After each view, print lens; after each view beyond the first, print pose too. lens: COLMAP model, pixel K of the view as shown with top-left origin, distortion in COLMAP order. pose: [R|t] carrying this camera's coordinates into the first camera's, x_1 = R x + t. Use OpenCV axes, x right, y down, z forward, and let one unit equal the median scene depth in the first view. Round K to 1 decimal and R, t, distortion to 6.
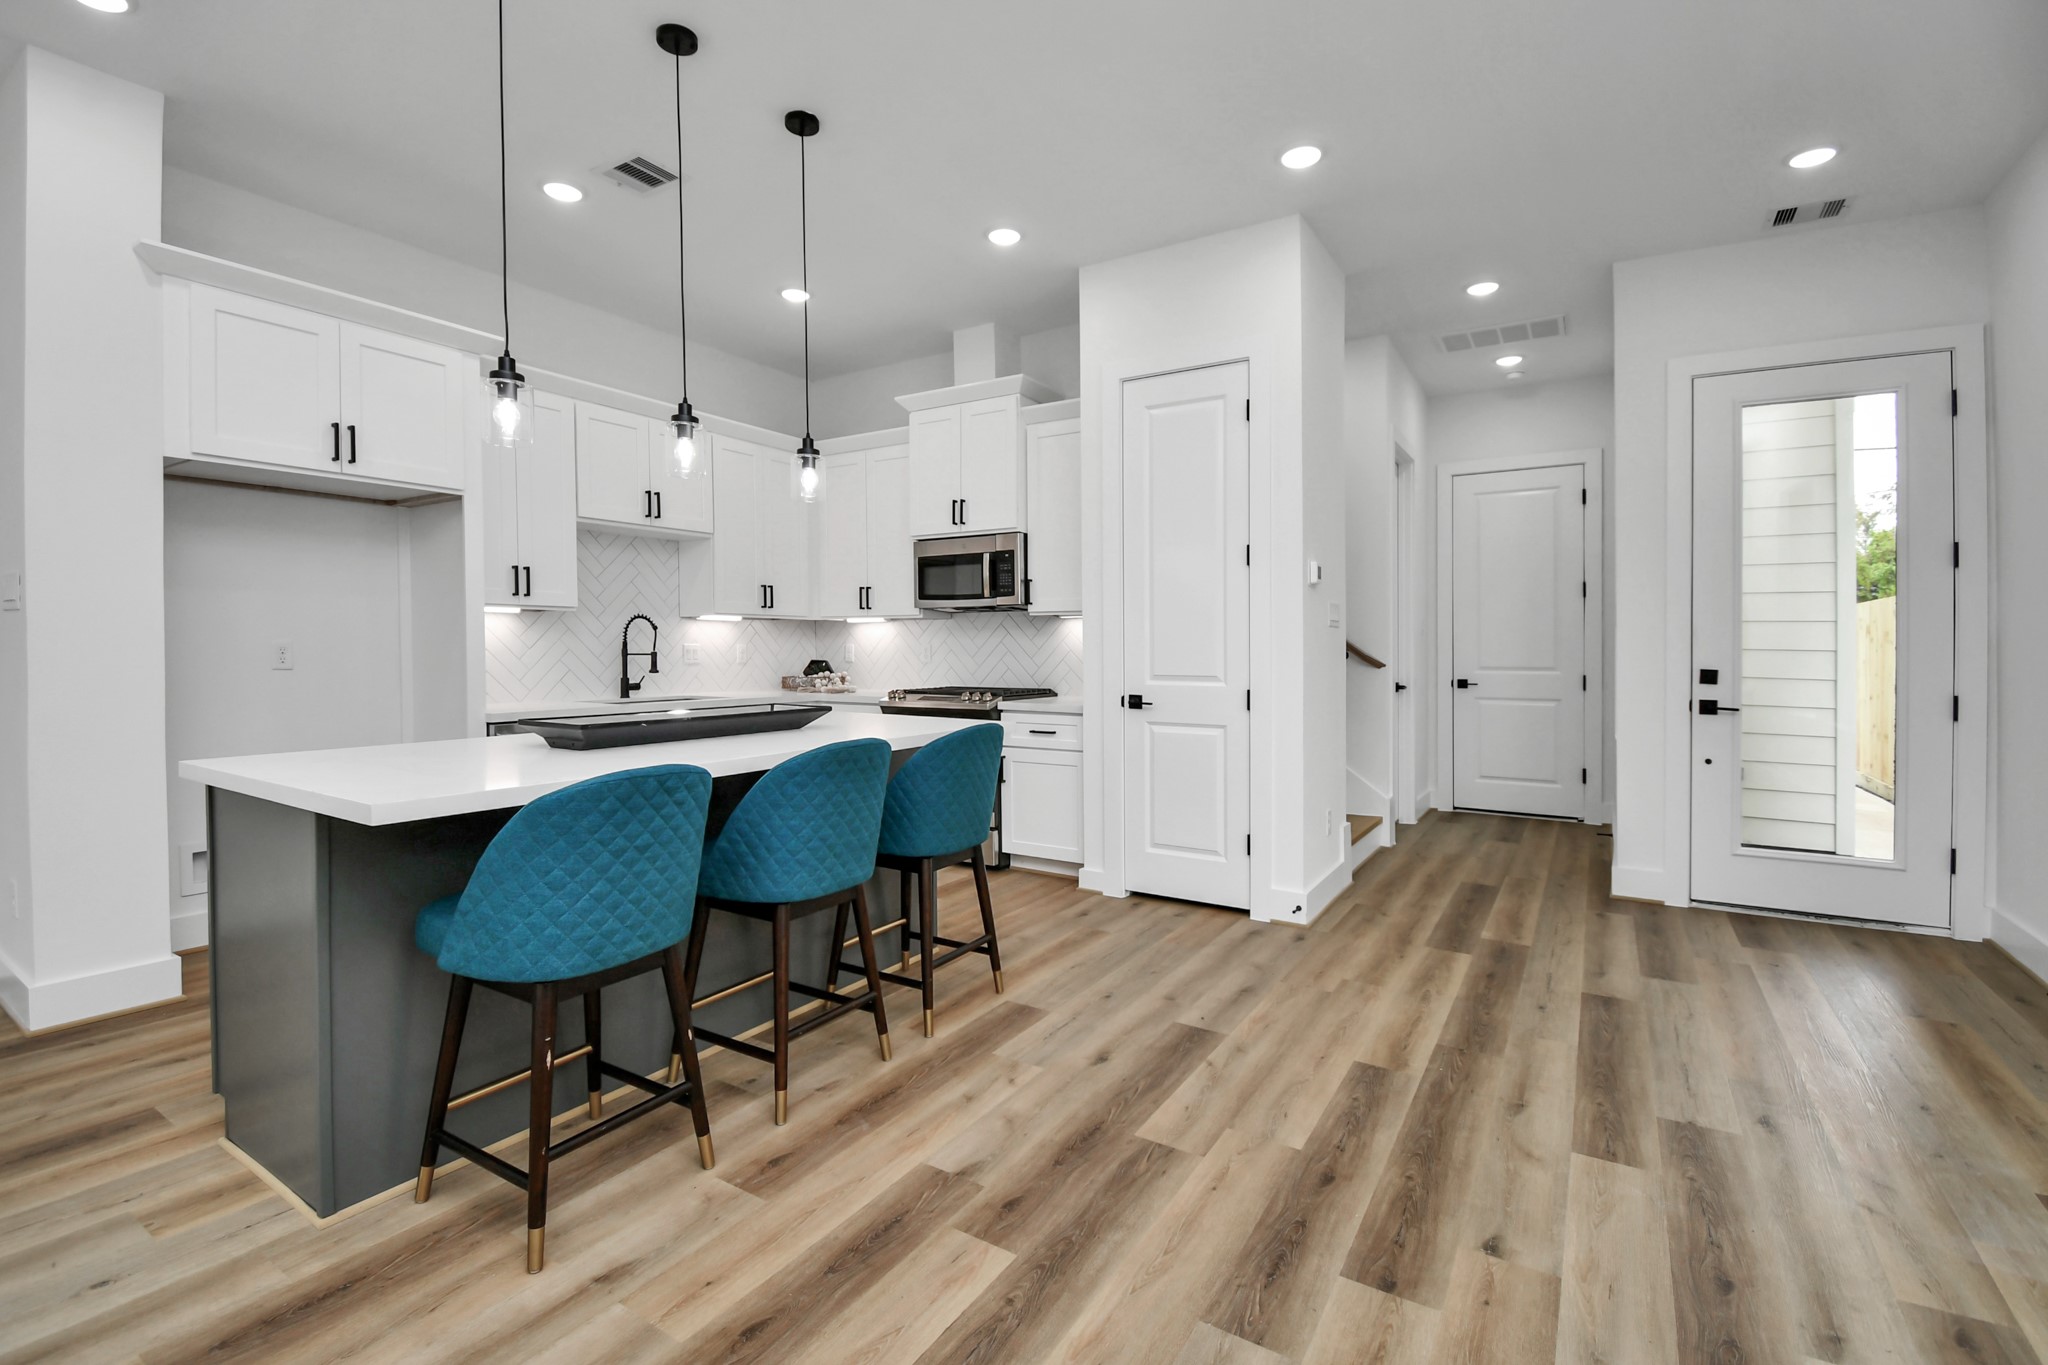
lens RADIAL K [[910.7, 0, 1019.8], [0, 910.7, 643.7], [0, 0, 1]] dist [0.009685, -0.013334]
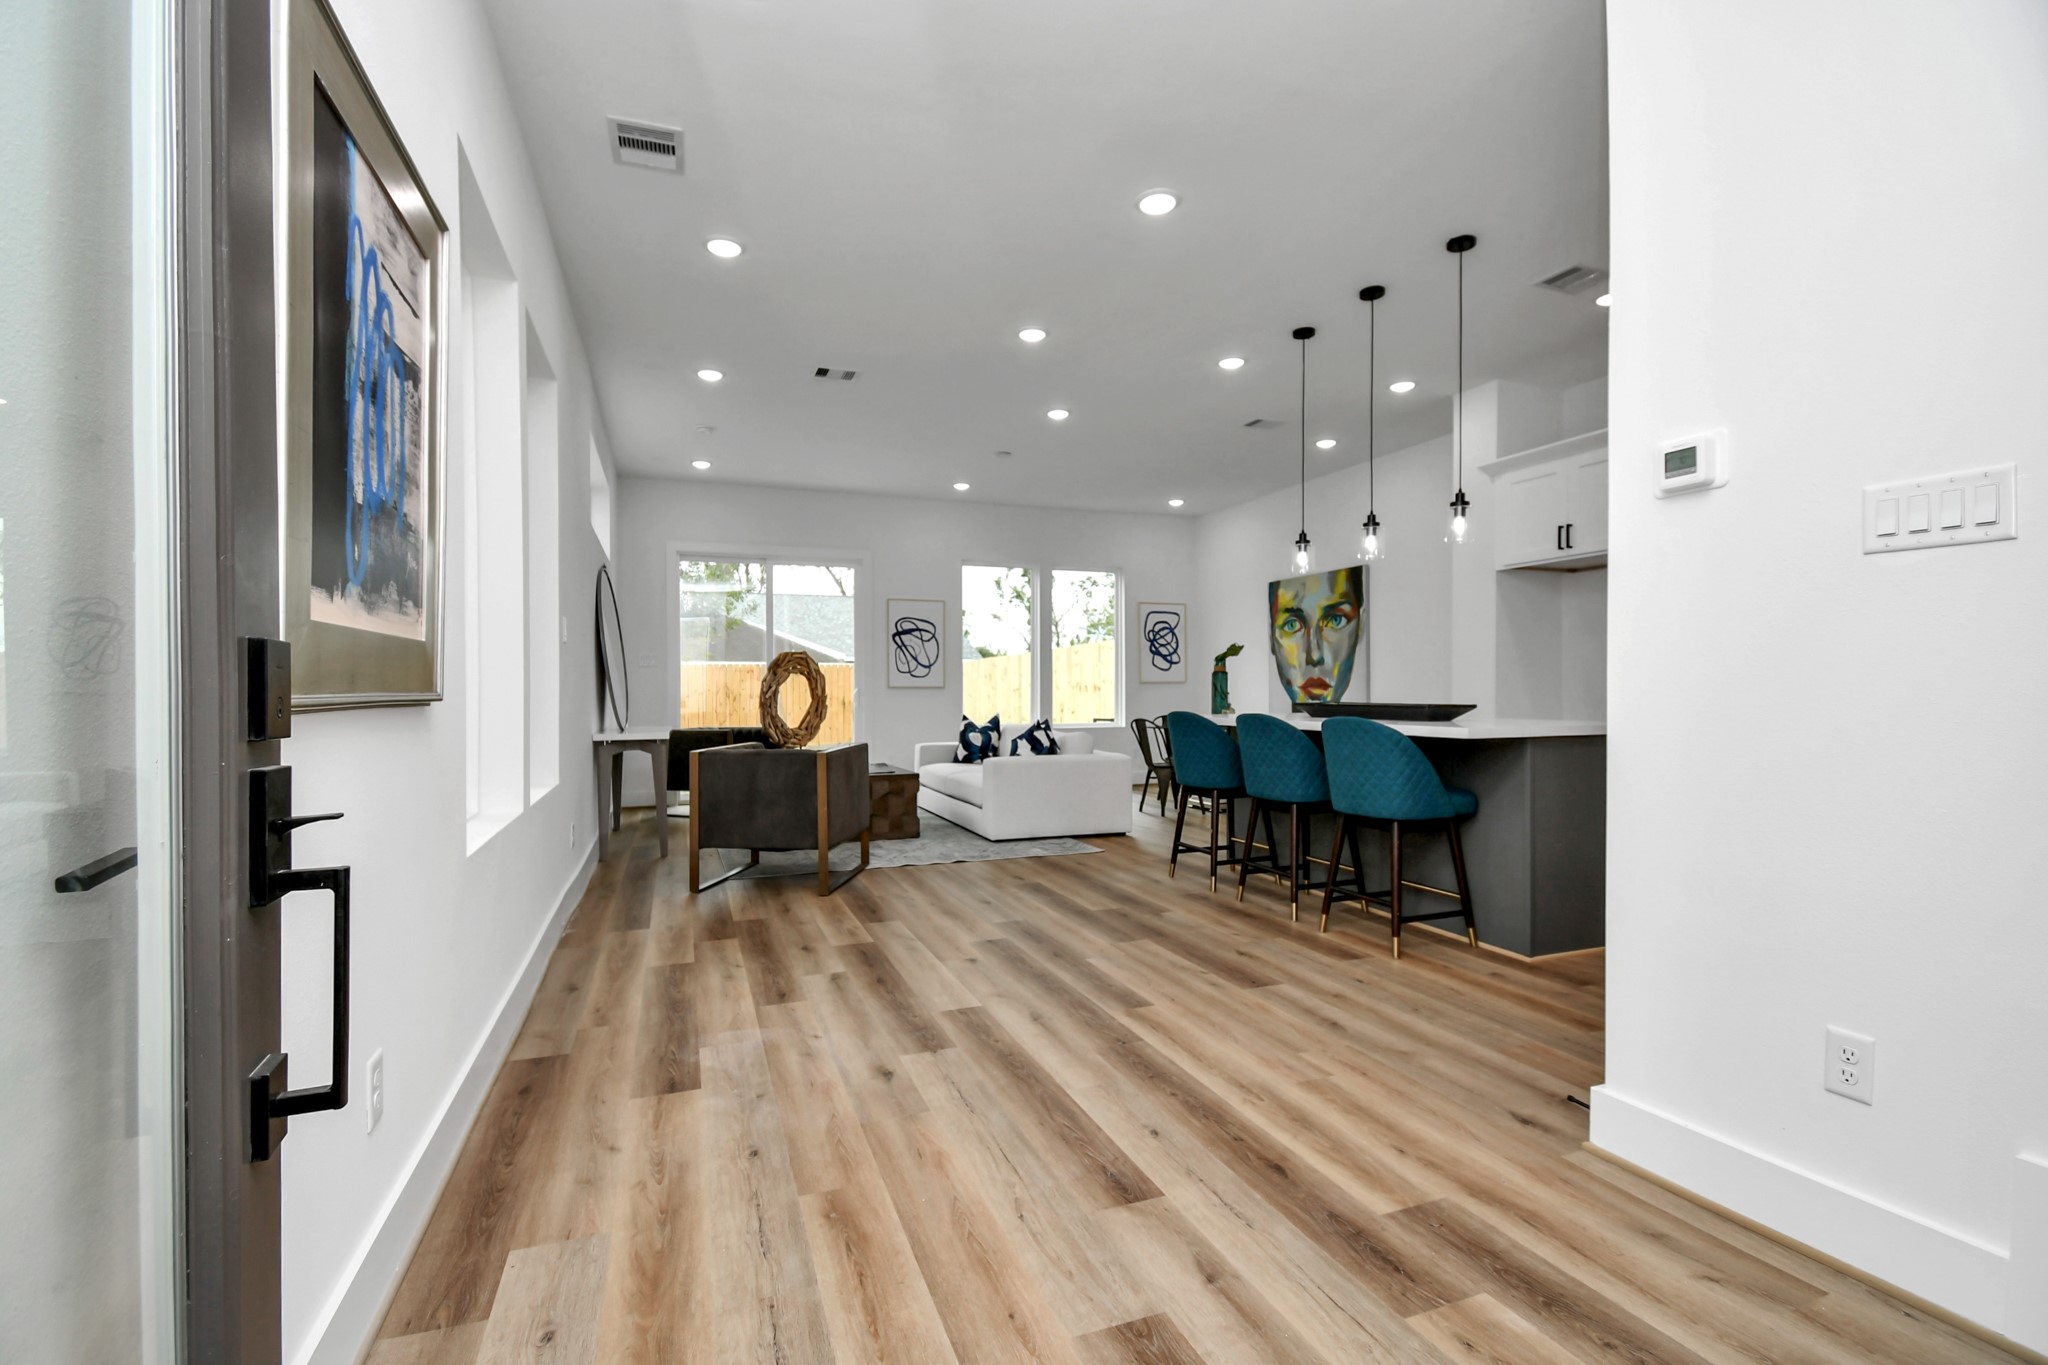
lens RADIAL K [[910.7, 0, 1015.3], [0, 910.7, 713.9], [0, 0, 1]] dist [0.009685, -0.013334]
pose [[-0.600498, 0.019762, -0.799382, 1.089418], [0.004033, 0.999757, 0.021686, 0.048311], [0.799616, 0.009798, -0.600432, 1.211970]]
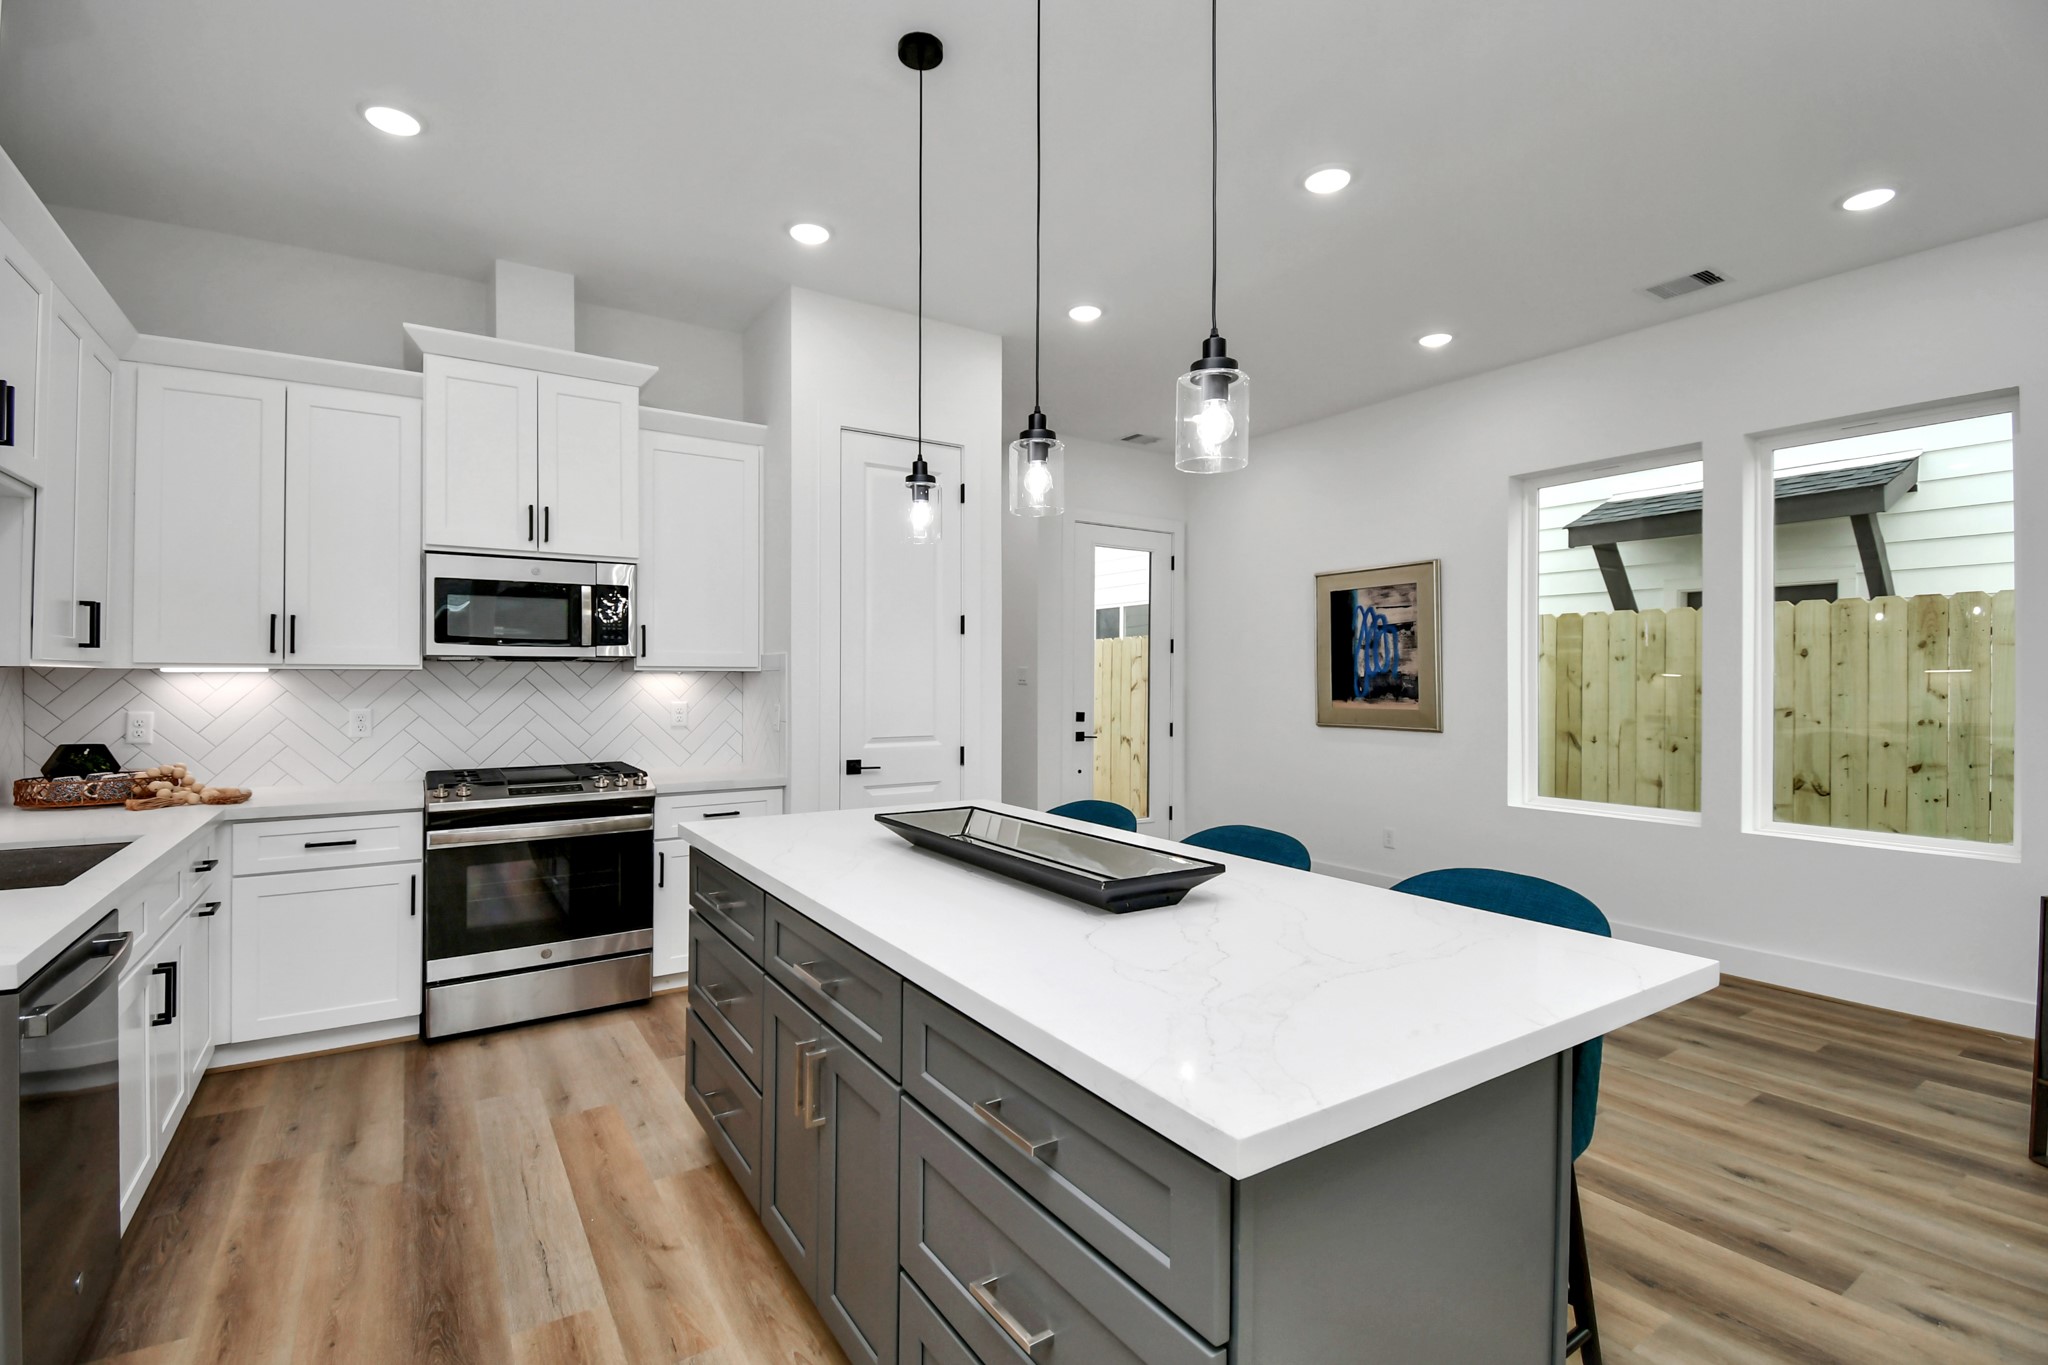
lens RADIAL K [[910.7, 0, 1024.3], [0, 910.7, 687.9], [0, 0, 1]] dist [0.009685, -0.013334]
pose [[0.387137, -0.008726, 0.921981, -0.872834], [-0.000643, 0.999952, 0.009733, -0.034682], [-0.922022, -0.004361, 0.387113, 0.563437]]
